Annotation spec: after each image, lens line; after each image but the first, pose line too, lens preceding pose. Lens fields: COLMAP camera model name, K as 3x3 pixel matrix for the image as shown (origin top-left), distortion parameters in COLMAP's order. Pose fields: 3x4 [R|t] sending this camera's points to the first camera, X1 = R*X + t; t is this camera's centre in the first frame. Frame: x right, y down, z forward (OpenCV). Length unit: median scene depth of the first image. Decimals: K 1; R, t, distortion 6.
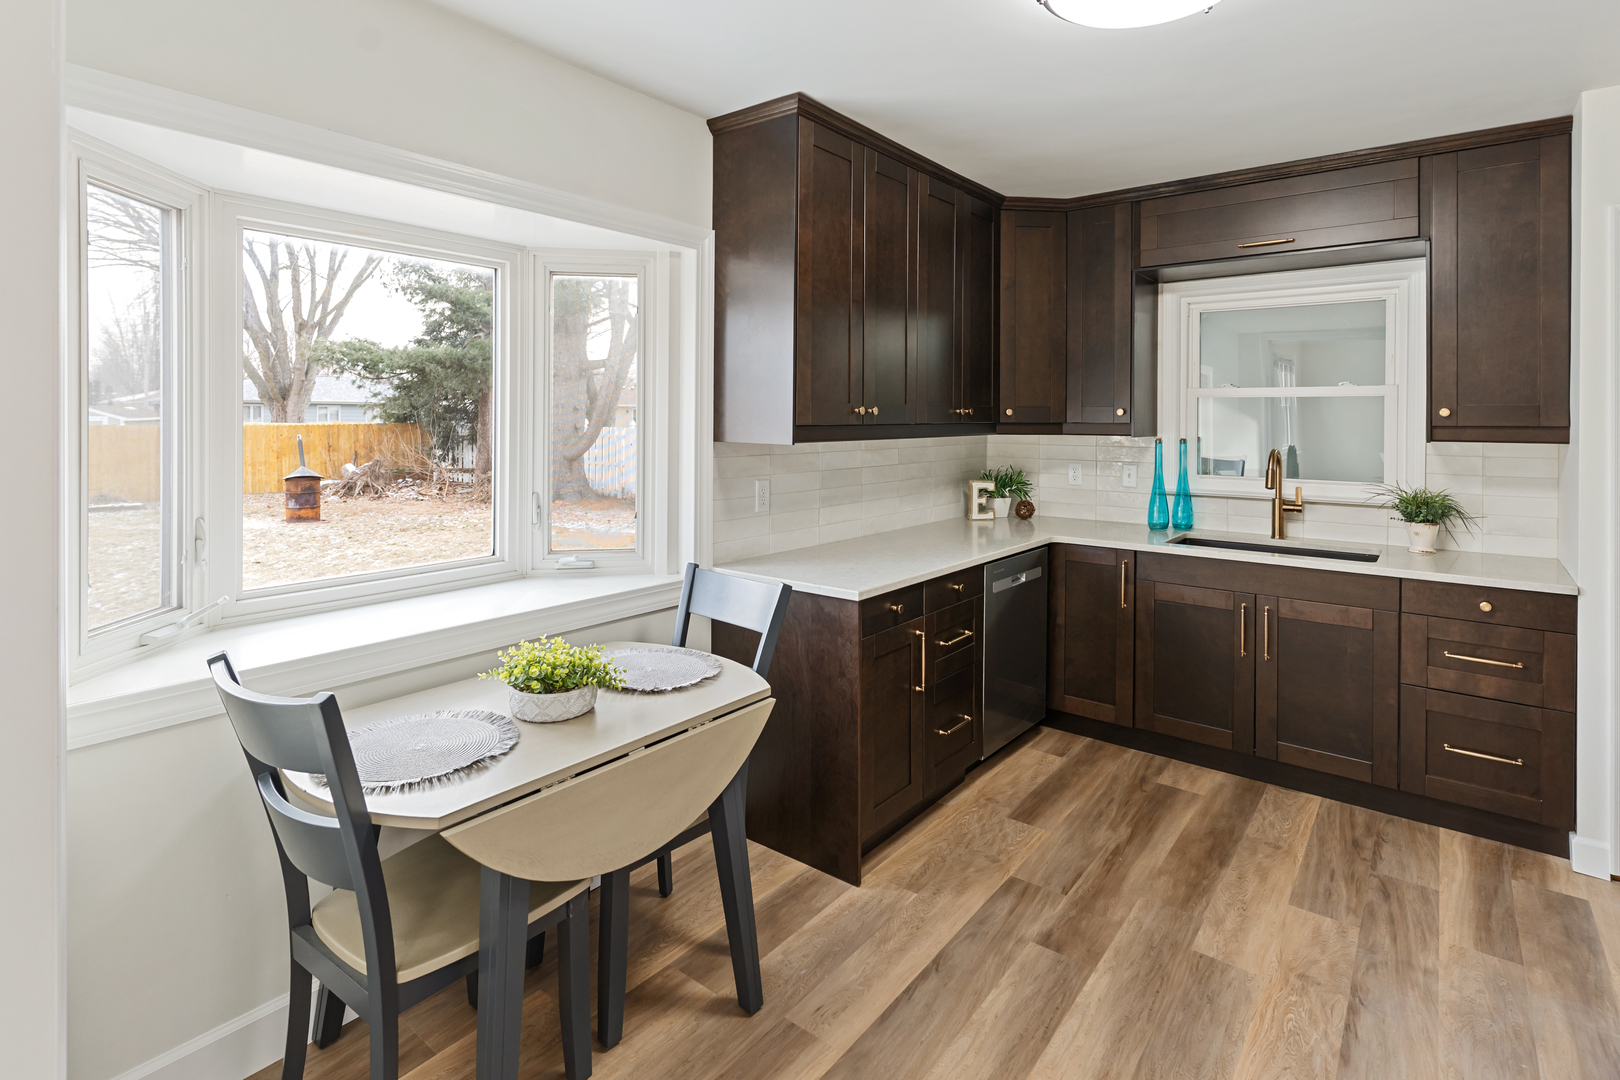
lens RADIAL K [[790.7, 0, 830.0], [0, 790.7, 422.7], [0, 0, 1]] dist [-0.002514, 0.001450]
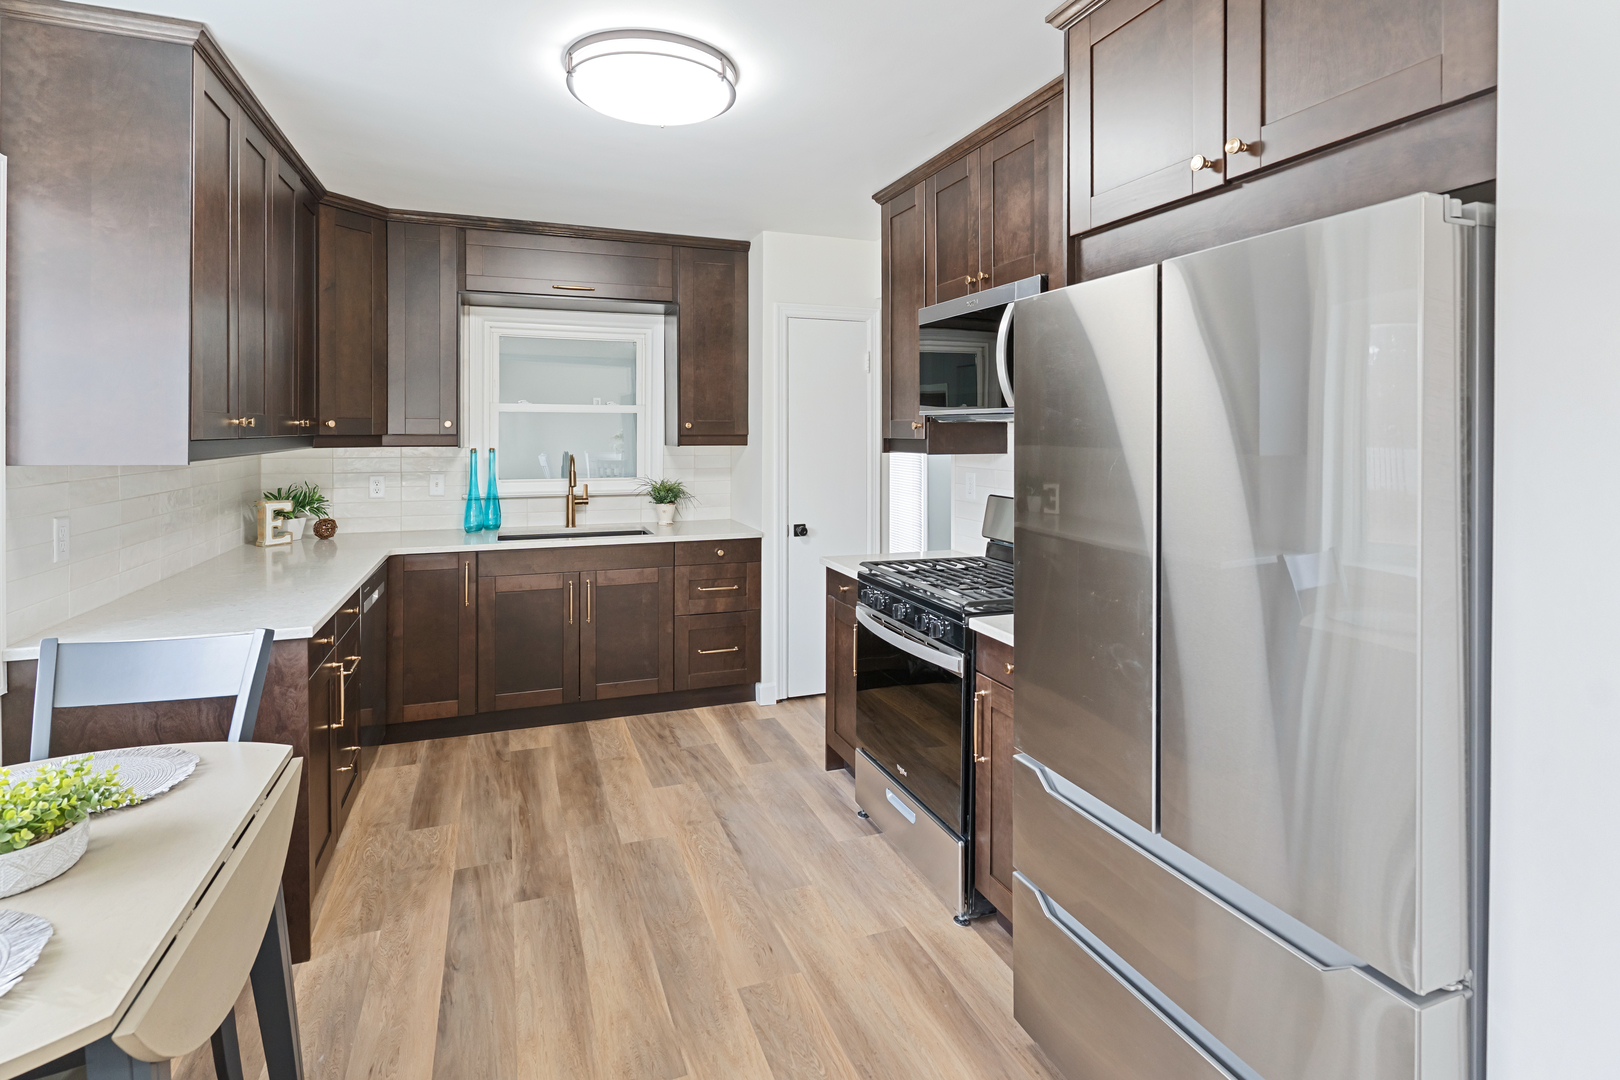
lens RADIAL K [[790.7, 0, 781.4], [0, 790.7, 439.0], [0, 0, 1]] dist [-0.002514, 0.001450]
pose [[0.542210, -0.011919, 0.840159, -0.367183], [0.006366, 0.999929, 0.010077, -0.001647], [-0.840219, -0.000116, 0.542247, 0.067584]]
